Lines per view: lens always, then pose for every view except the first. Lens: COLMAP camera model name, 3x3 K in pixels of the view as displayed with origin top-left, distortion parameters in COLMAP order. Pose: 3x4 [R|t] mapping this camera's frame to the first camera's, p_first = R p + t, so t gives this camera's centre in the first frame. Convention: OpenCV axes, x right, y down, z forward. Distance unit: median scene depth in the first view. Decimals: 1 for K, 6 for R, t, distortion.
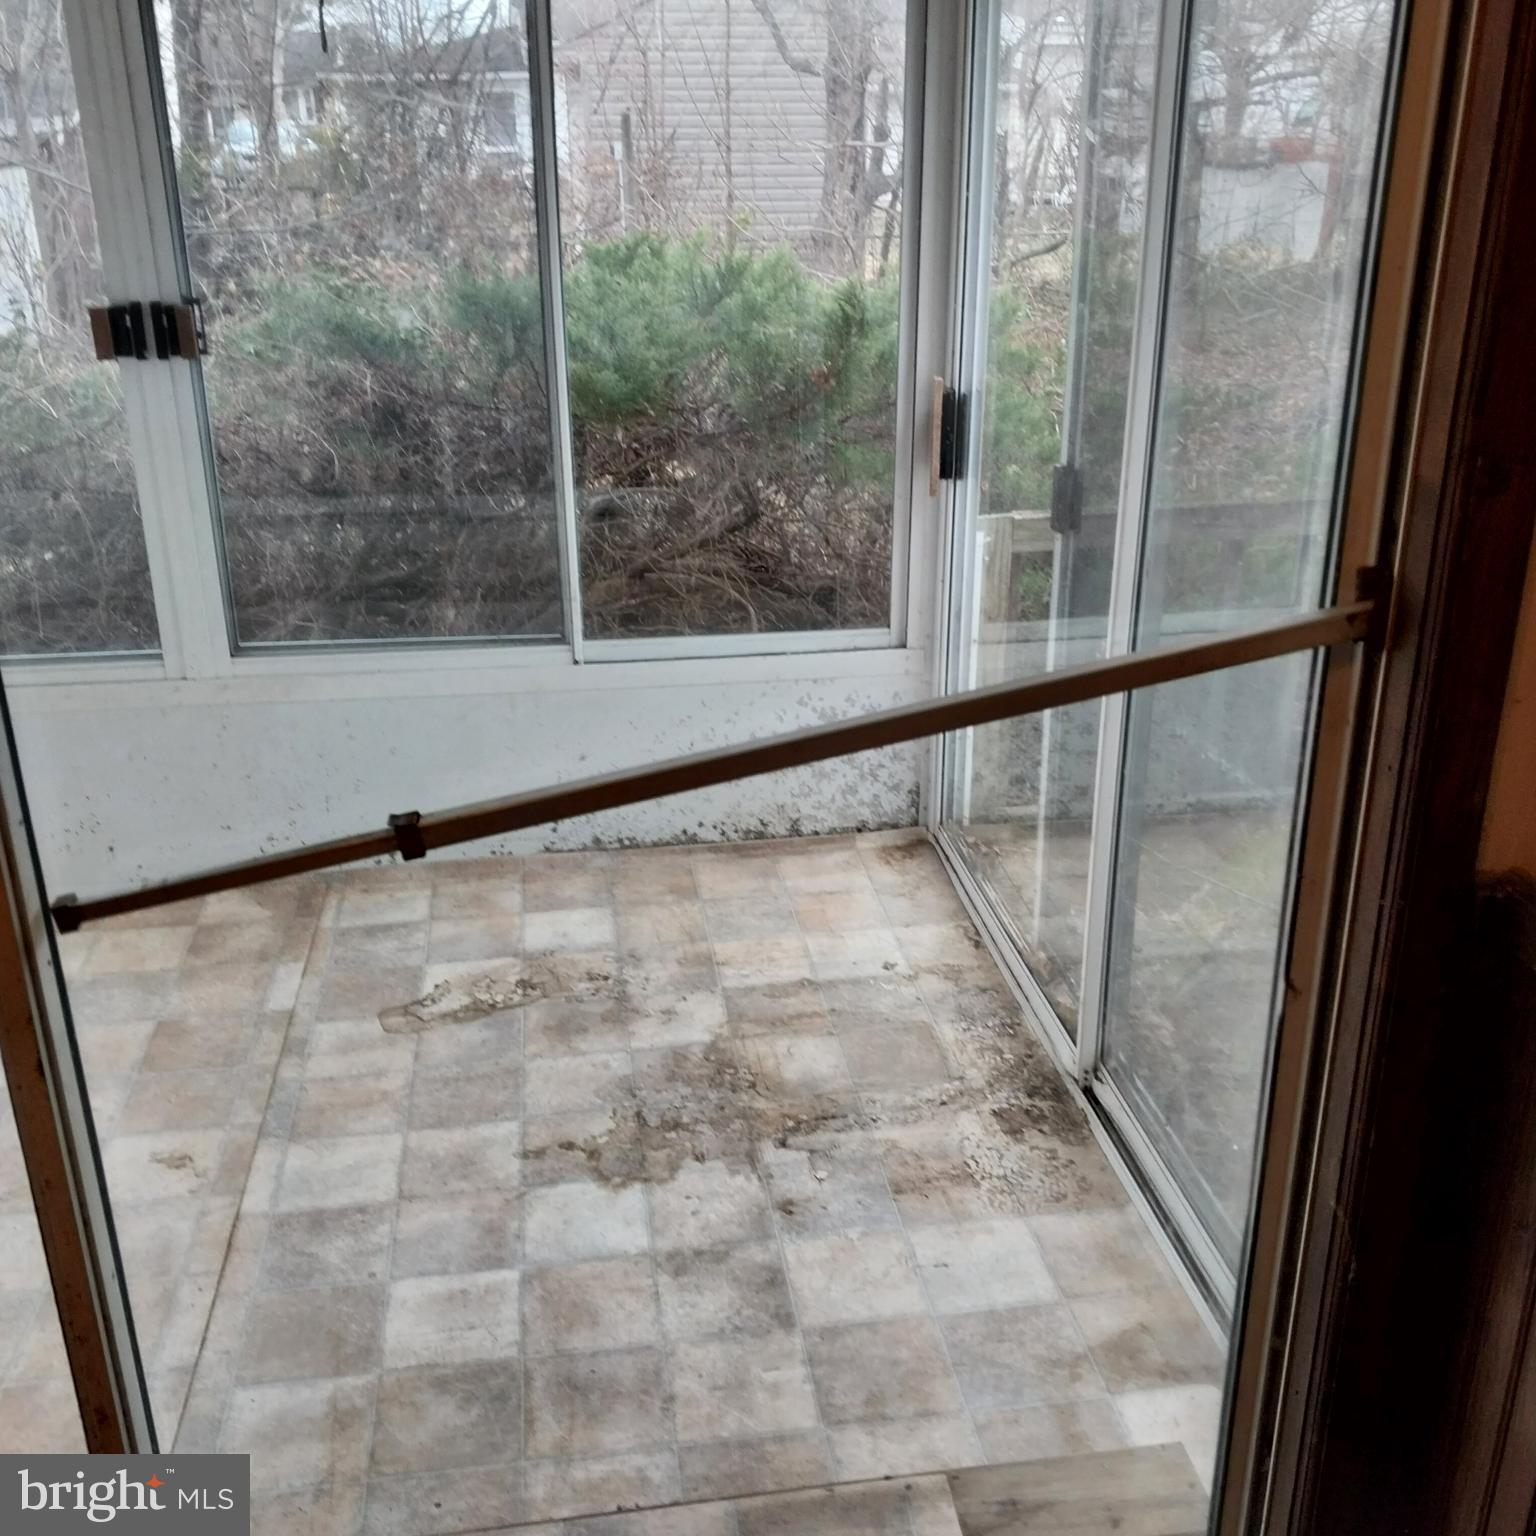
lens RADIAL K [[1598.6, 0, 774.1], [0, 1598.6, 769.4], [0, 0, 1]] dist [0.164224, -0.422627]
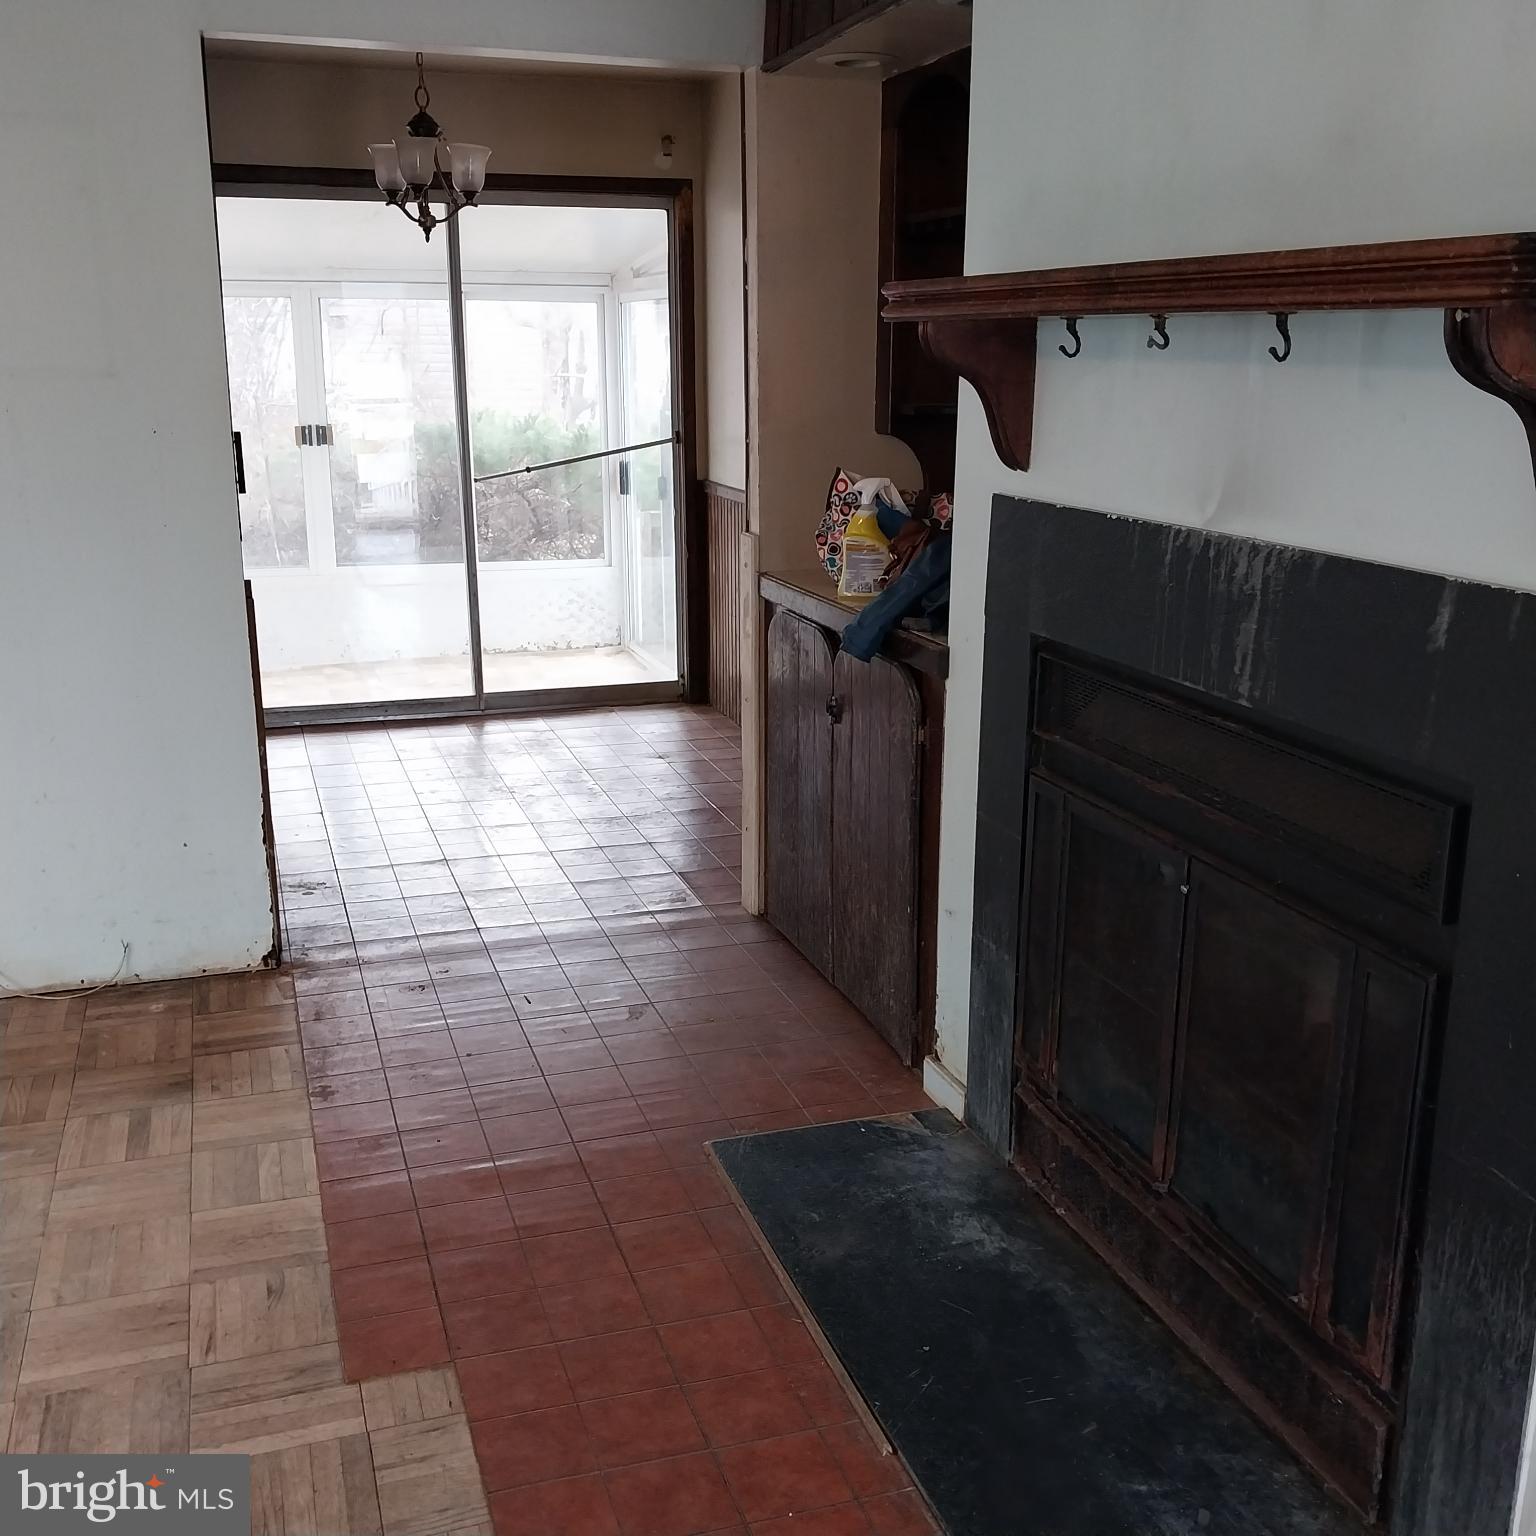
lens RADIAL K [[1598.6, 0, 774.1], [0, 1598.6, 769.4], [0, 0, 1]] dist [0.164224, -0.422627]
pose [[0.983636, -0.038938, 0.175908, -0.114473], [0.061655, 0.990165, -0.125585, 0.543032], [-0.169288, 0.134375, 0.976363, -1.367937]]
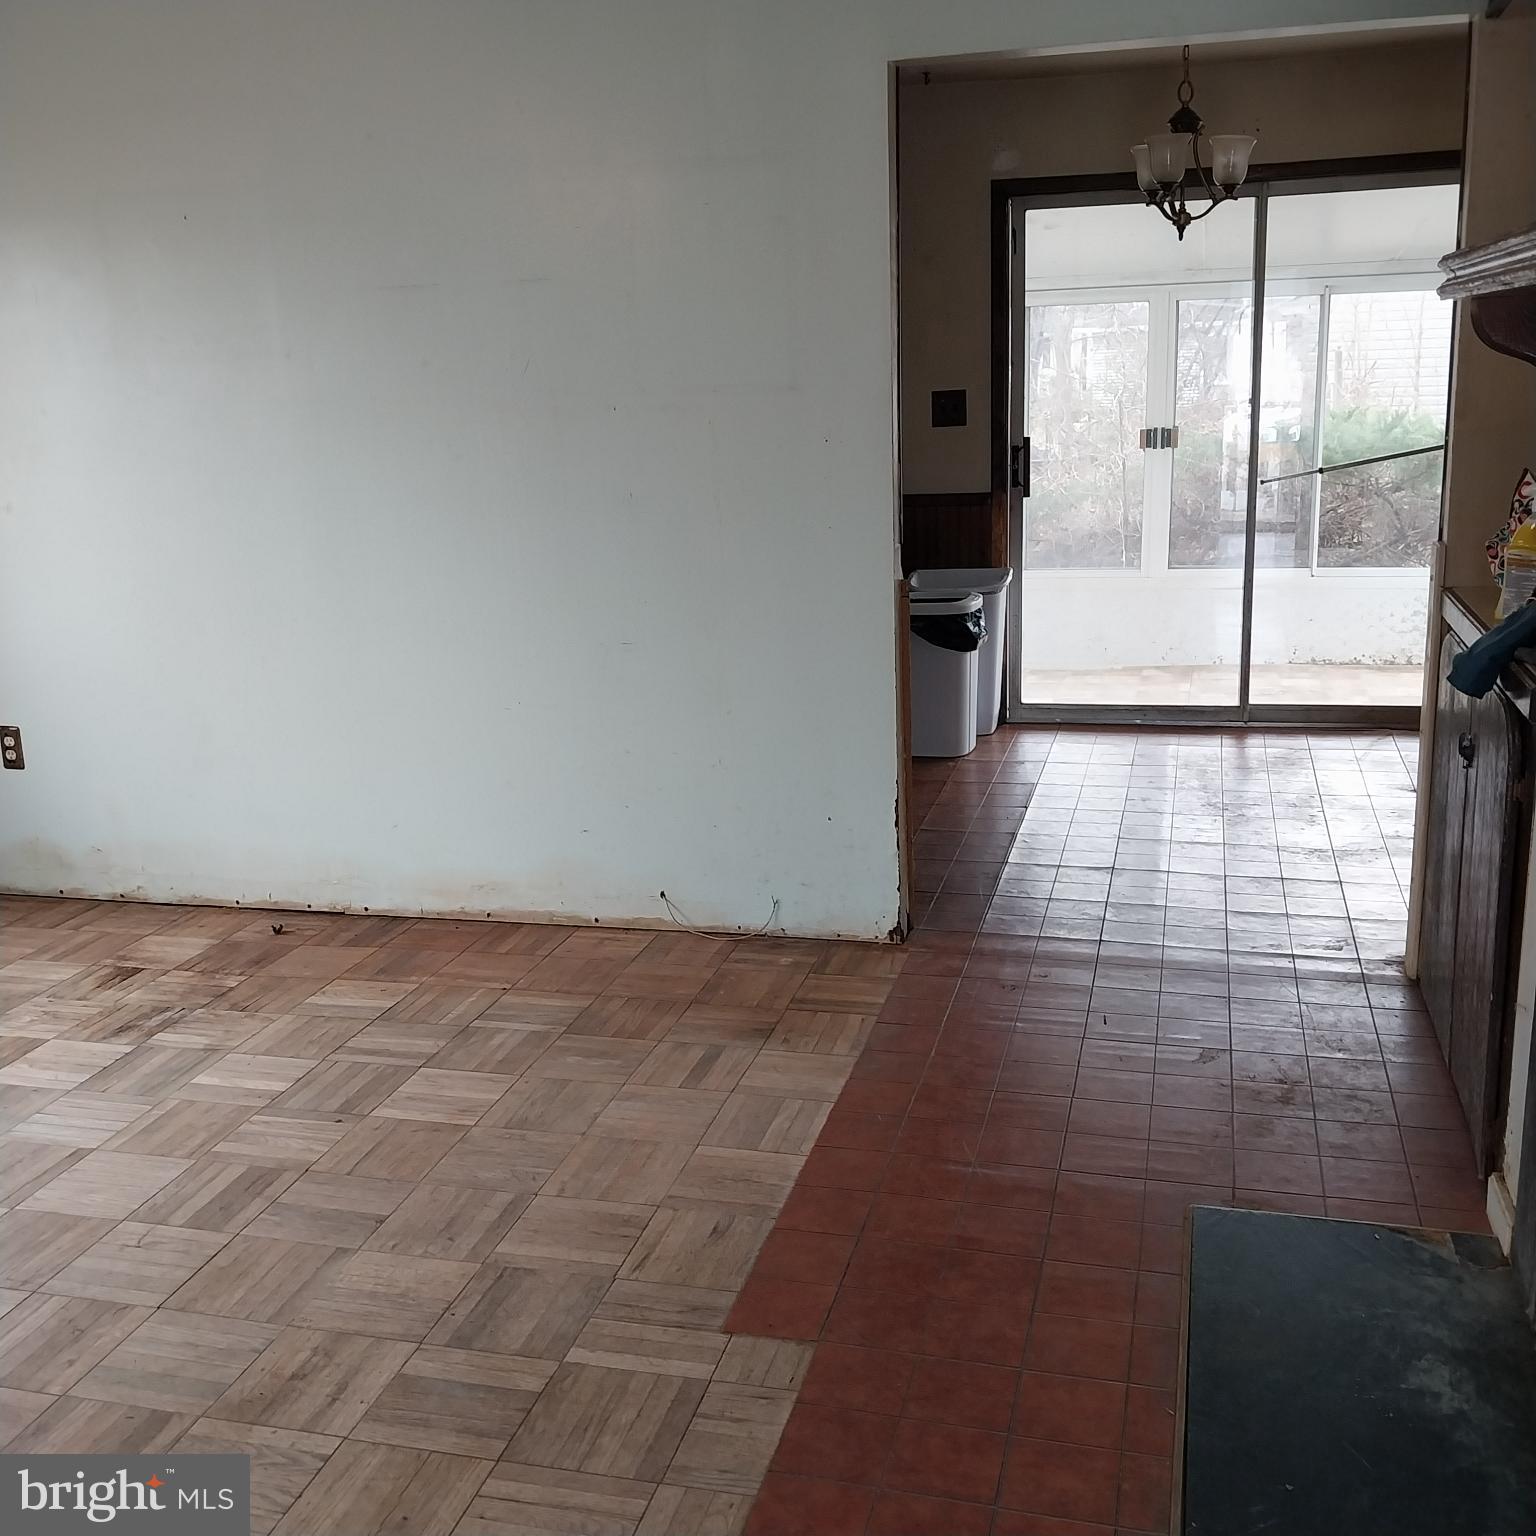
lens RADIAL K [[1598.6, 0, 774.1], [0, 1598.6, 769.4], [0, 0, 1]] dist [0.164224, -0.422627]
pose [[0.920133, 0.068317, -0.385600, 0.079675], [-0.119331, 0.986750, -0.109929, 0.531922], [0.372981, 0.147163, 0.916094, -1.333005]]
